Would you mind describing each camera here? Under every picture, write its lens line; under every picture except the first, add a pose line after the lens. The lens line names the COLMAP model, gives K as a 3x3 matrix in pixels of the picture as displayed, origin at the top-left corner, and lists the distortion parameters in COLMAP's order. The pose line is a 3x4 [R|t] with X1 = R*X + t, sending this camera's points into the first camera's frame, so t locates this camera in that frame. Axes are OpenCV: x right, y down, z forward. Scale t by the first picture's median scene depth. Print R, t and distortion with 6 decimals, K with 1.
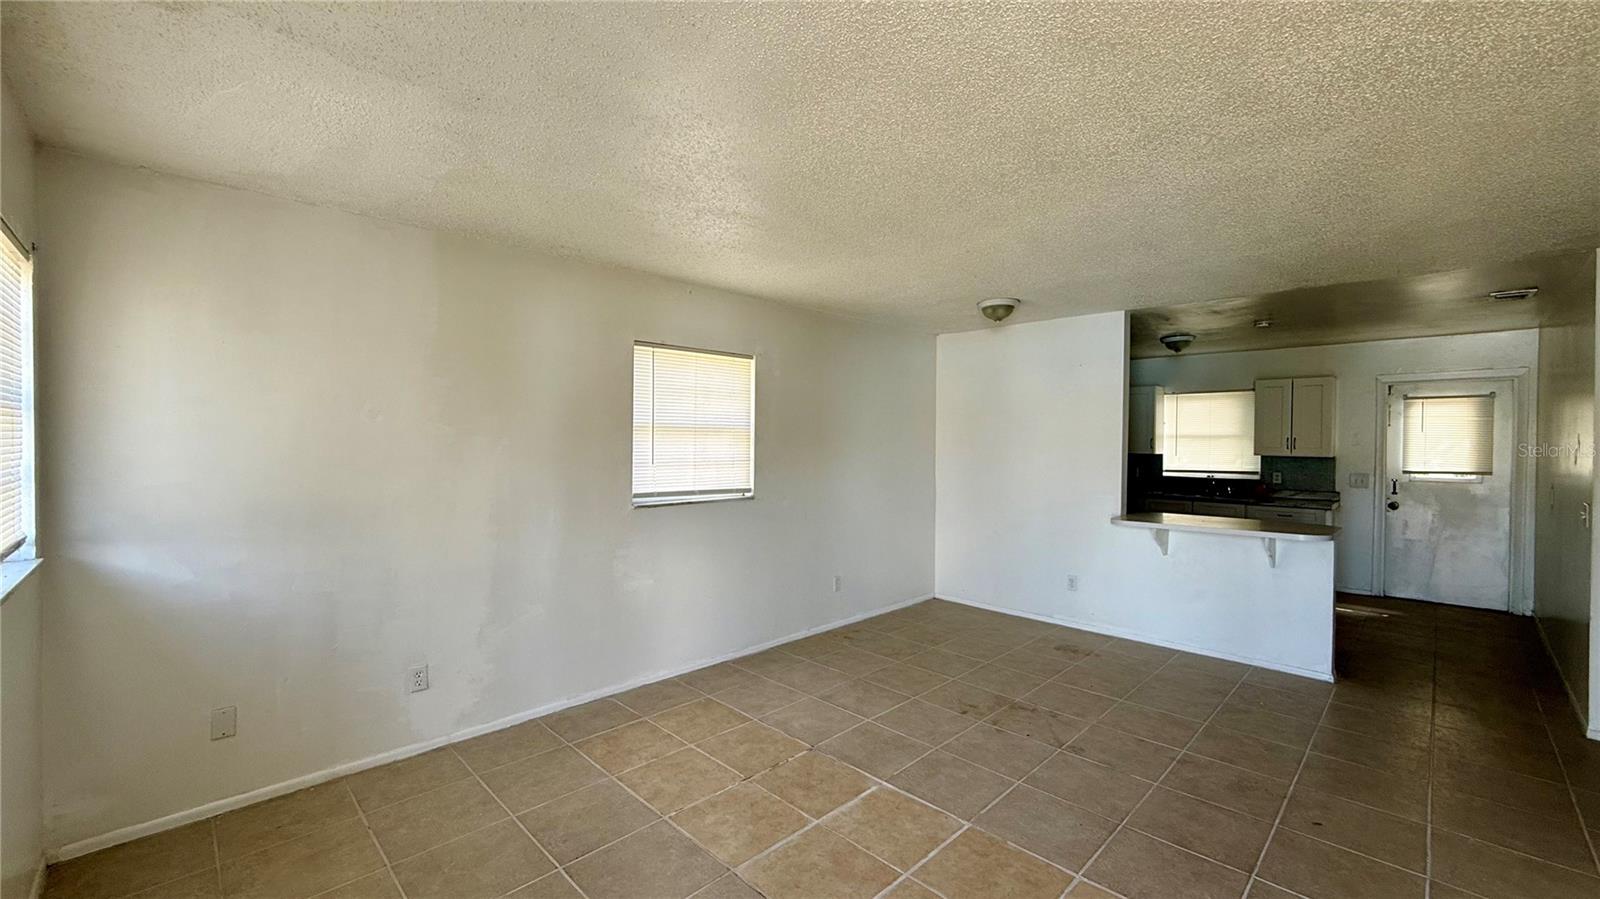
lens RADIAL K [[637.2, 0, 793.4], [0, 637.2, 450.3], [0, 0, 1]] dist [0.001079, 0.000045]
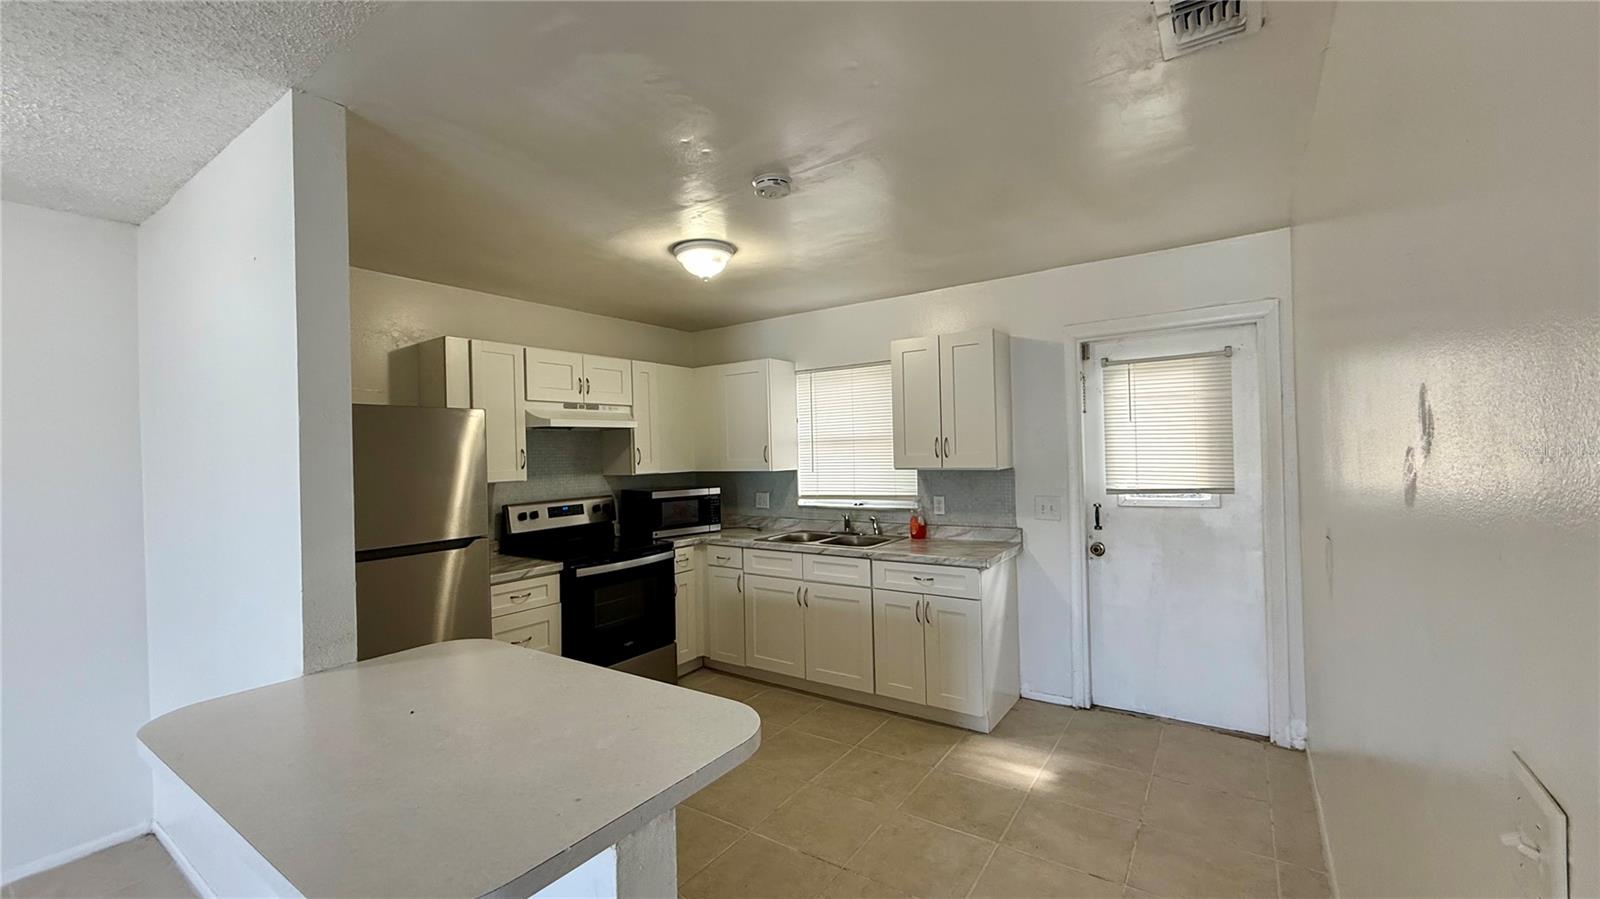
lens RADIAL K [[637.2, 0, 792.6], [0, 637.2, 452.0], [0, 0, 1]] dist [0.001079, 0.000045]
pose [[0.982819, -0.033222, 0.181559, 0.874389], [0.036343, 0.999243, -0.013889, -0.005846], [-0.180960, 0.020249, 0.983282, 0.738845]]
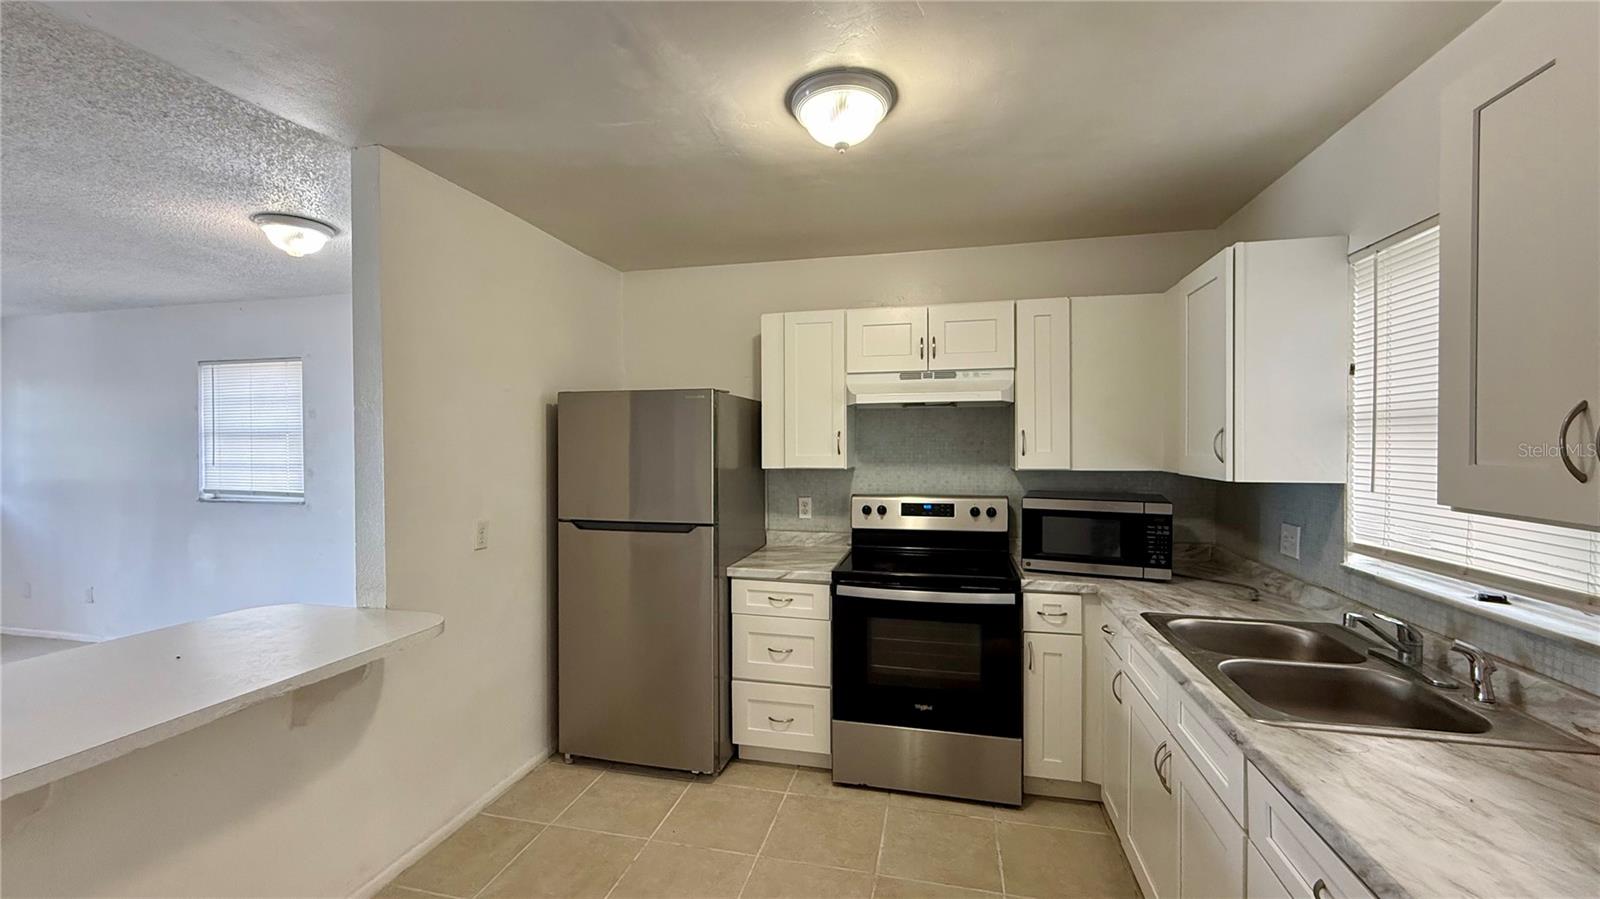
lens RADIAL K [[637.2, 0, 796.9], [0, 637.2, 450.3], [0, 0, 1]] dist [0.001079, 0.000045]
pose [[0.526604, 0.002217, -0.850108, 1.294672], [-0.006899, 0.999975, -0.001665, -0.011663], [0.850083, 0.006741, 0.526606, 1.249094]]
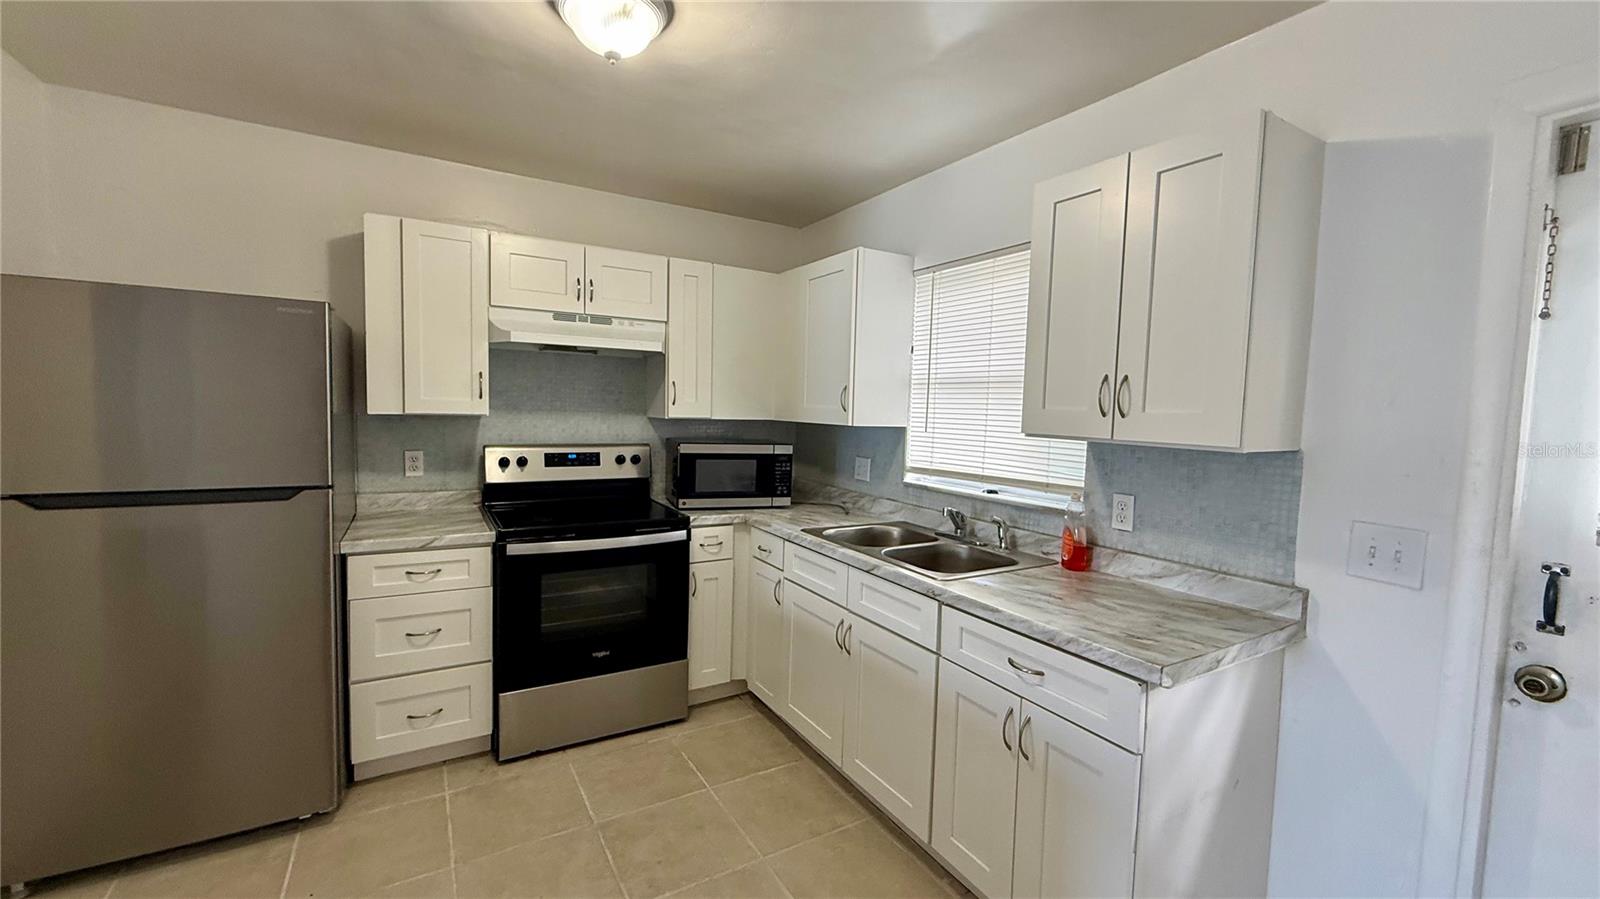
lens RADIAL K [[637.2, 0, 794.9], [0, 637.2, 449.5], [0, 0, 1]] dist [0.001079, 0.000045]
pose [[0.970200, 0.036982, -0.239467, 1.146713], [-0.025560, 0.998390, 0.050632, 0.002864], [0.240954, -0.043002, 0.969583, 1.126465]]
